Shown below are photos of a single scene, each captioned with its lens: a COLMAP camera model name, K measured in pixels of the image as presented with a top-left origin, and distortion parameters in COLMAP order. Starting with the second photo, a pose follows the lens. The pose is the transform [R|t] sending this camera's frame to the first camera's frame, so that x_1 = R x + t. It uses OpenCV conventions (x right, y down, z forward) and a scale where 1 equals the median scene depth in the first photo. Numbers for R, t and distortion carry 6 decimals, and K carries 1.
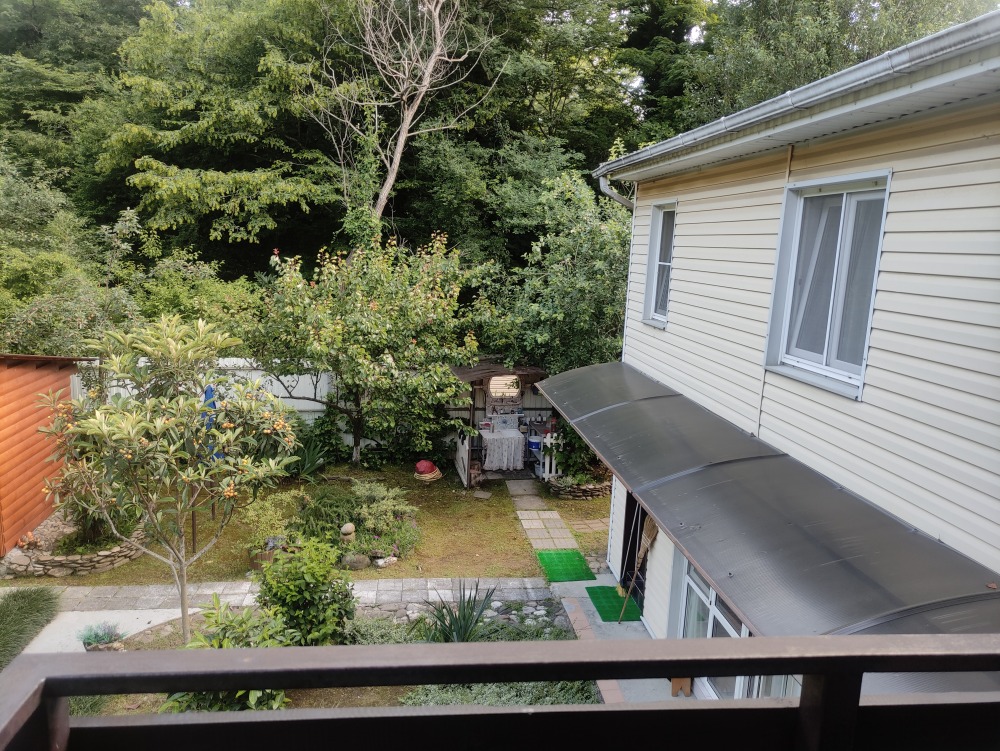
lens RADIAL K [[738.5, 0, 500.0], [0, 738.5, 375.5], [0, 0, 1]] dist [0.054410, -0.035320]
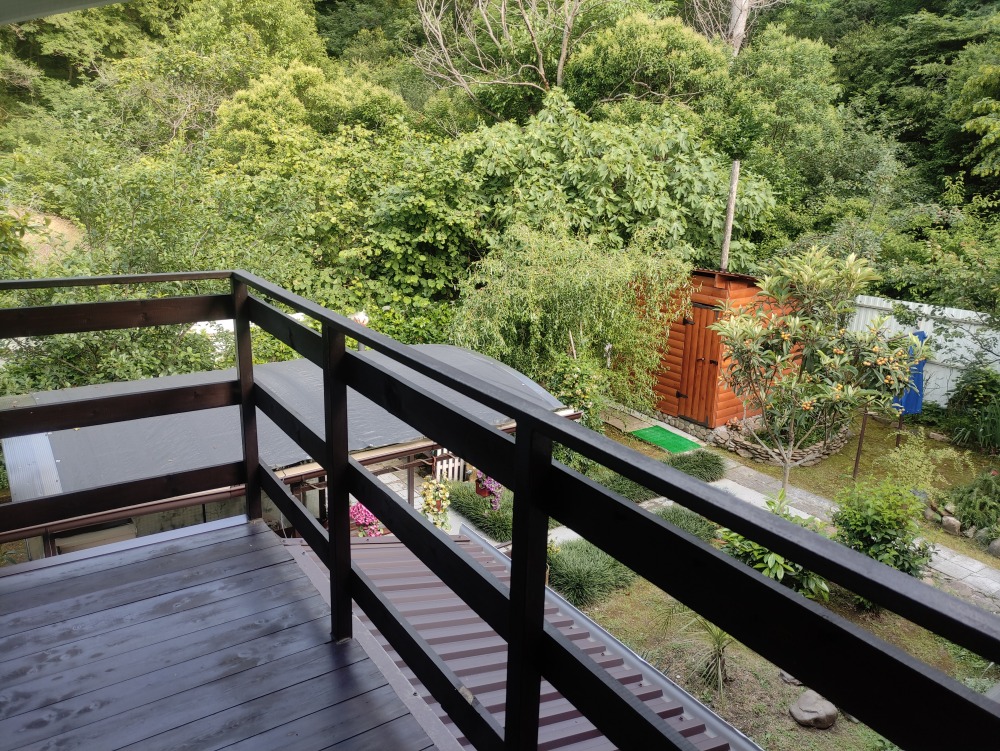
lens RADIAL K [[738.5, 0, 500.0], [0, 738.5, 375.5], [0, 0, 1]] dist [0.054410, -0.035320]
pose [[0.466986, 0.212962, -0.858237, 0.248079], [-0.164670, 0.974532, 0.152219, 0.013483], [0.868796, 0.070242, 0.490162, 0.029637]]
